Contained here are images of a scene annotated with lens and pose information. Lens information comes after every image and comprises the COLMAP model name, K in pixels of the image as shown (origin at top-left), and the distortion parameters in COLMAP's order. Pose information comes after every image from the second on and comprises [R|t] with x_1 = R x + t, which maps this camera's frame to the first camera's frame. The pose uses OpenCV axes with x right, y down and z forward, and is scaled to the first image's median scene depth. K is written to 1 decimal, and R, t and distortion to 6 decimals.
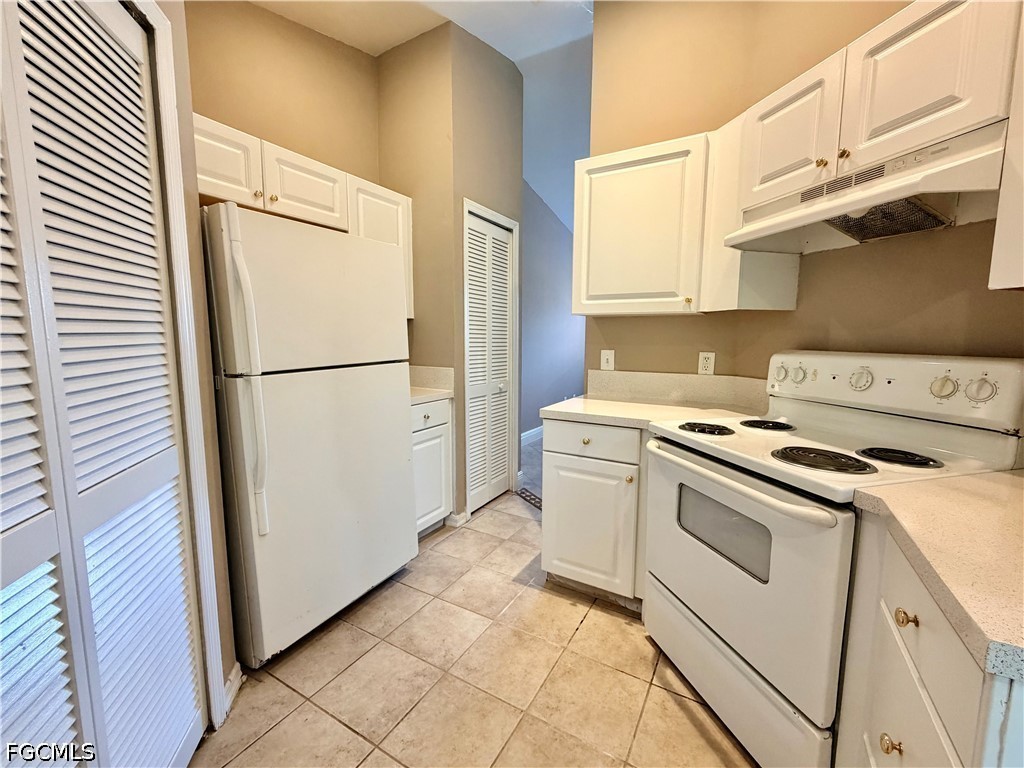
lens RADIAL K [[422.8, 0, 512.7], [0, 422.8, 386.0], [0, 0, 1]] dist [-0.000268, -0.000856]
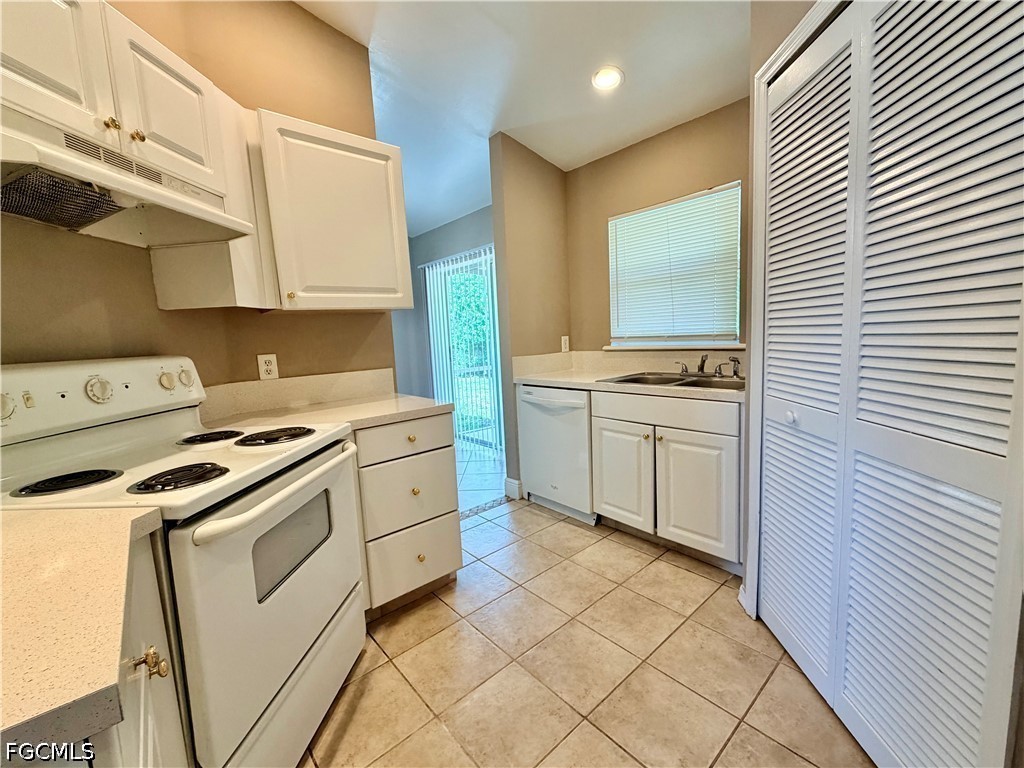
lens RADIAL K [[422.8, 0, 516.1], [0, 422.8, 382.6], [0, 0, 1]] dist [-0.000268, -0.000856]
pose [[-0.949467, 0.003545, 0.313847, -0.179935], [0.079604, 0.969961, 0.229866, -0.119463], [-0.303605, 0.243234, -0.921228, 1.138617]]
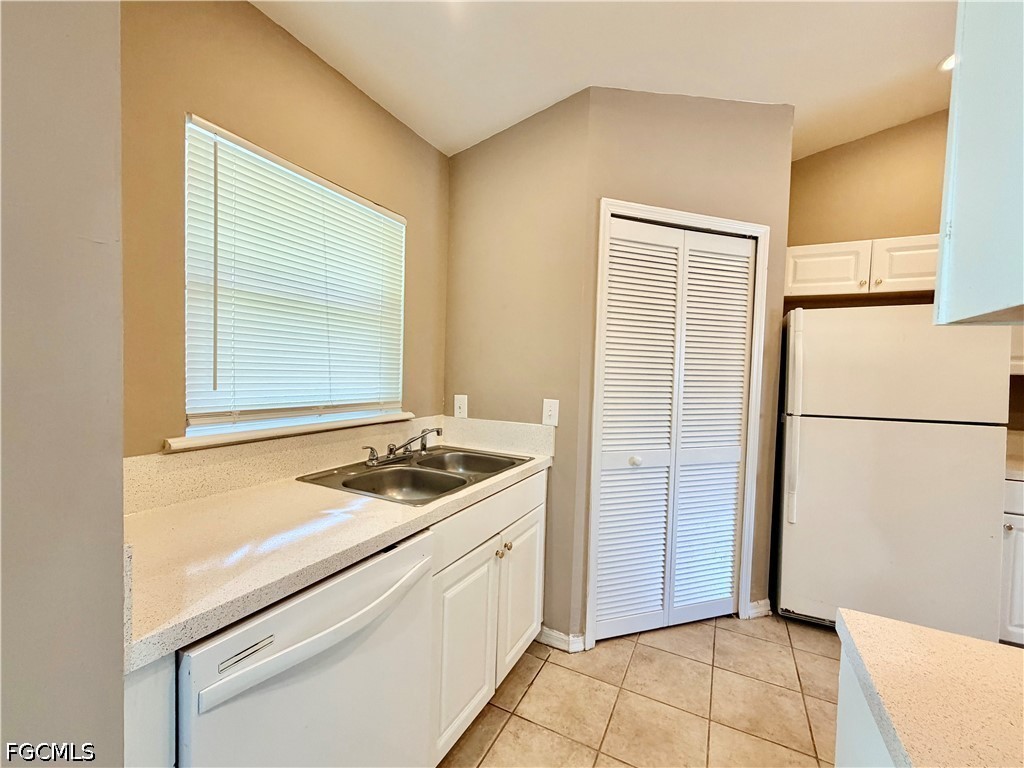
lens RADIAL K [[422.8, 0, 513.6], [0, 422.8, 388.4], [0, 0, 1]] dist [-0.000268, -0.000856]
pose [[0.048515, 0.035655, -0.998186, 0.644783], [-0.144678, 0.989074, 0.028298, -0.012925], [0.988289, 0.143043, 0.053143, -0.086396]]
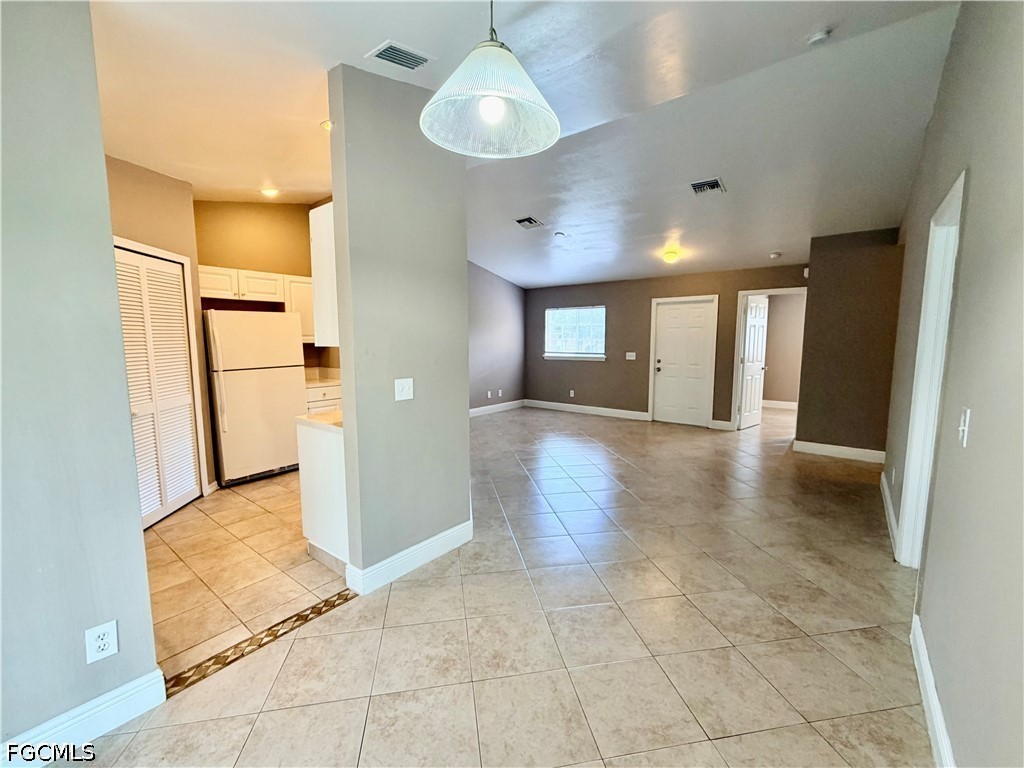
lens RADIAL K [[422.8, 0, 516.1], [0, 422.8, 386.4], [0, 0, 1]] dist [-0.000268, -0.000856]
pose [[0.990568, 0.011985, -0.136499, 1.220792], [-0.012690, 0.999910, -0.004299, 0.044642], [0.136435, 0.005990, 0.990631, -1.064668]]
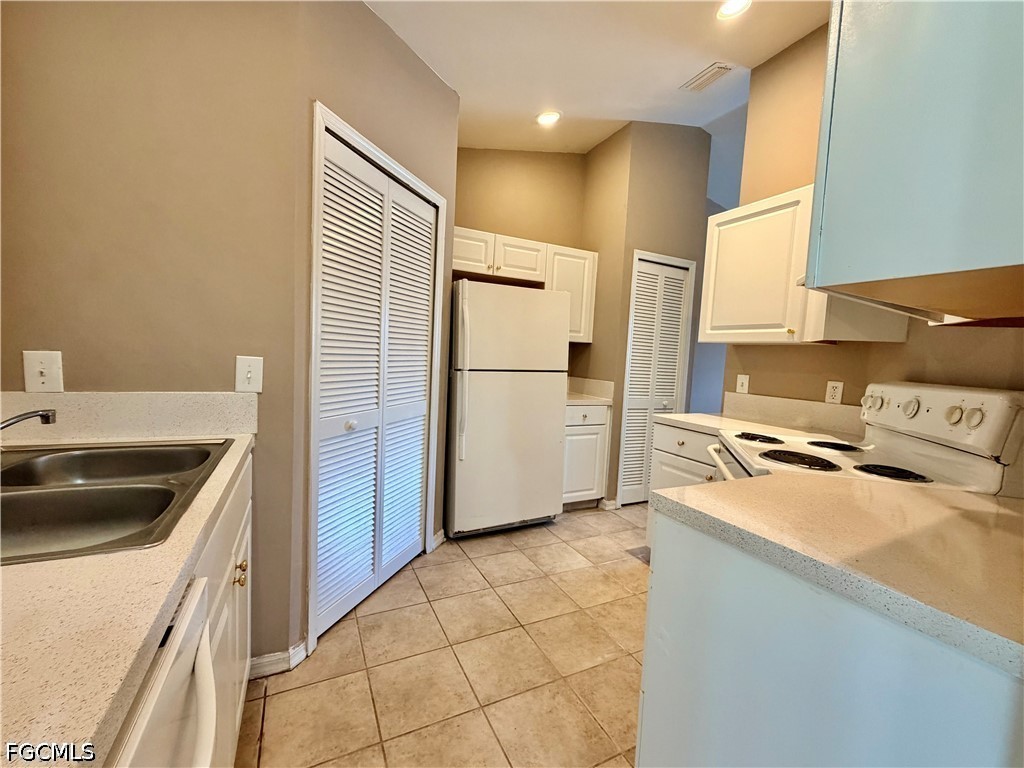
lens RADIAL K [[422.8, 0, 512.9], [0, 422.8, 386.8], [0, 0, 1]] dist [-0.000268, -0.000856]
pose [[0.832984, 0.079342, -0.547578, 0.423370], [-0.110949, 0.993516, -0.024821, 0.050822], [0.542058, 0.081429, 0.836386, -0.311072]]
